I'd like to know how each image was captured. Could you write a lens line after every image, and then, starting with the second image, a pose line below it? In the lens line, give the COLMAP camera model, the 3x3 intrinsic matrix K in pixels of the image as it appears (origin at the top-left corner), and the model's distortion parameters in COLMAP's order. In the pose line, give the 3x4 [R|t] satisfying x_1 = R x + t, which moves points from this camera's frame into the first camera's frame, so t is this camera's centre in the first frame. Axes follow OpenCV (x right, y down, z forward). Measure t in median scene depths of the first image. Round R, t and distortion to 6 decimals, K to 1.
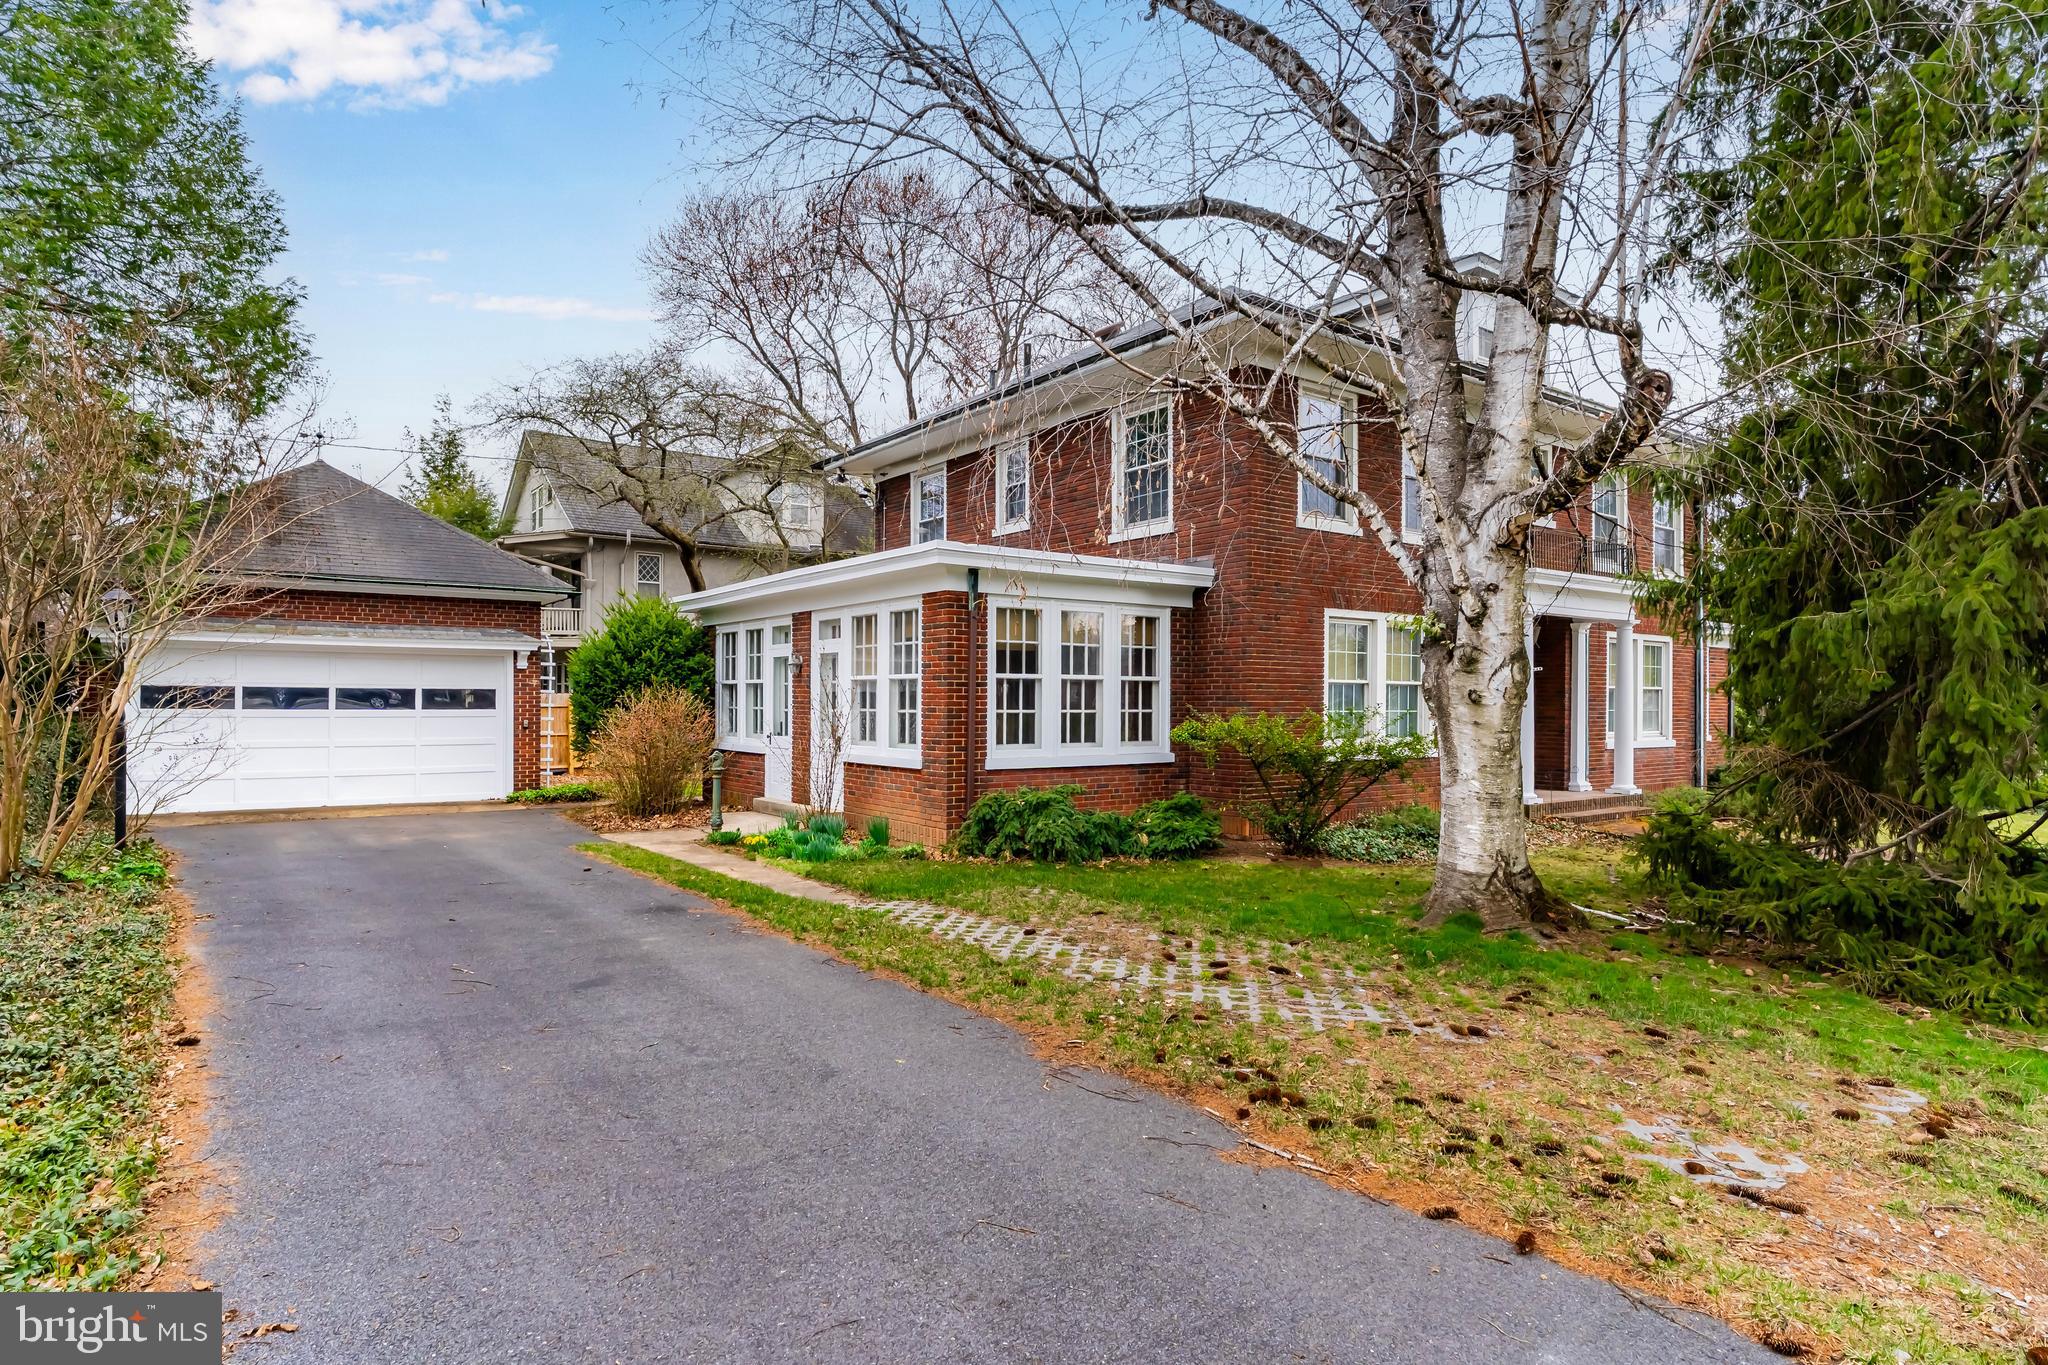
lens RADIAL K [[1114.1, 0, 1011.0], [0, 1114.1, 700.7], [0, 0, 1]] dist [-0.004697, -0.000100]
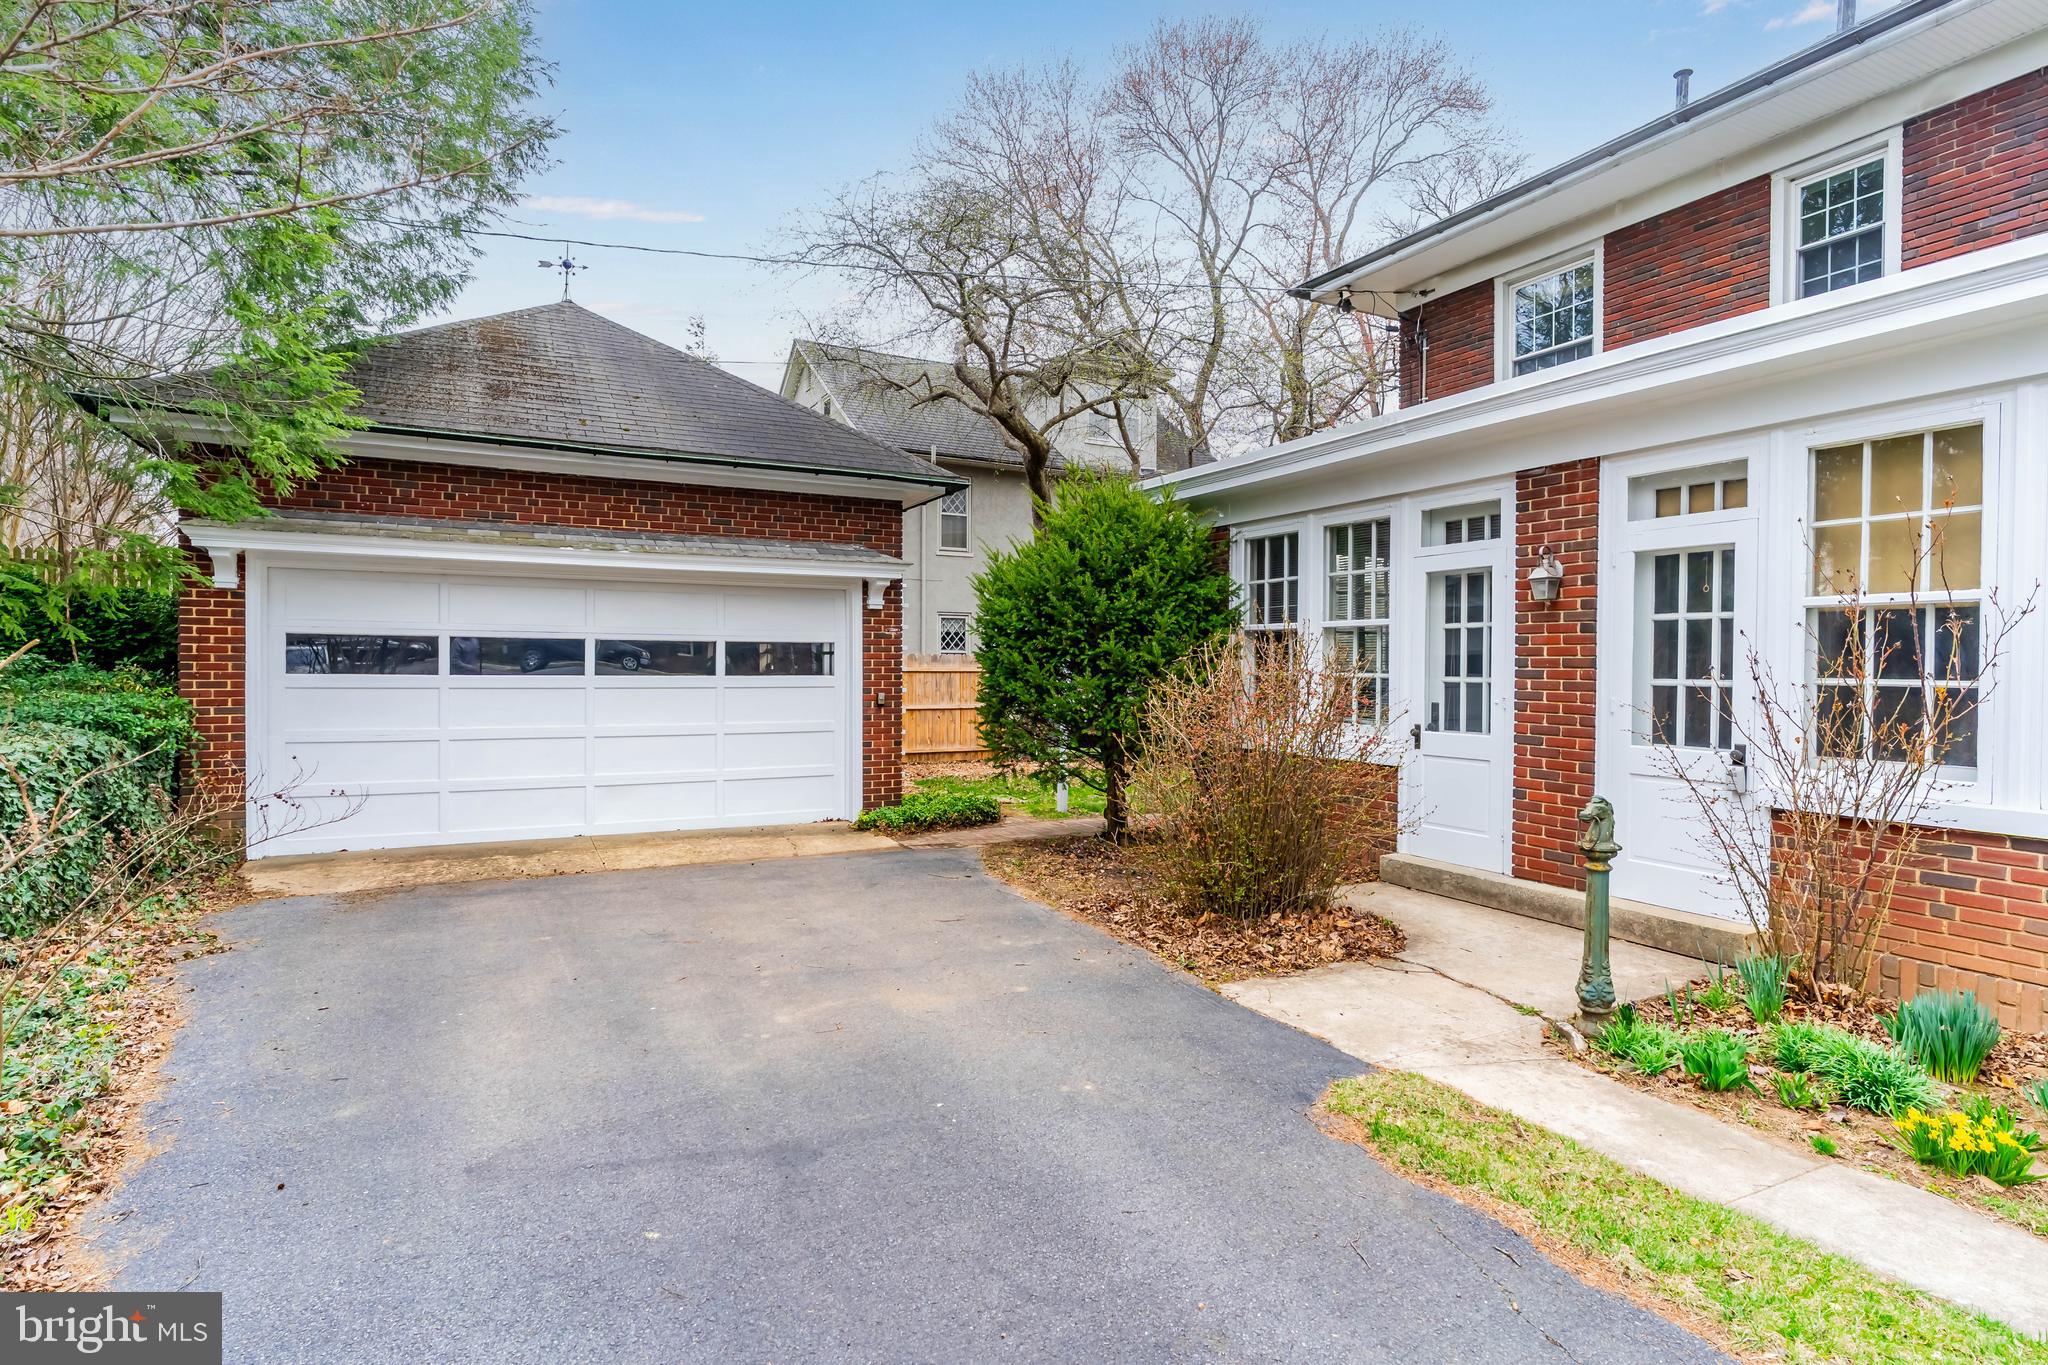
lens RADIAL K [[1054.4, 0, 1035.5], [0, 1054.4, 672.7], [0, 0, 1]] dist [-0.009916, 0.002232]
pose [[0.990759, 0.002138, -0.135619, -0.275368], [-0.001096, 0.999969, 0.007756, 0.001758], [0.135632, -0.007536, 0.990731, 0.438840]]
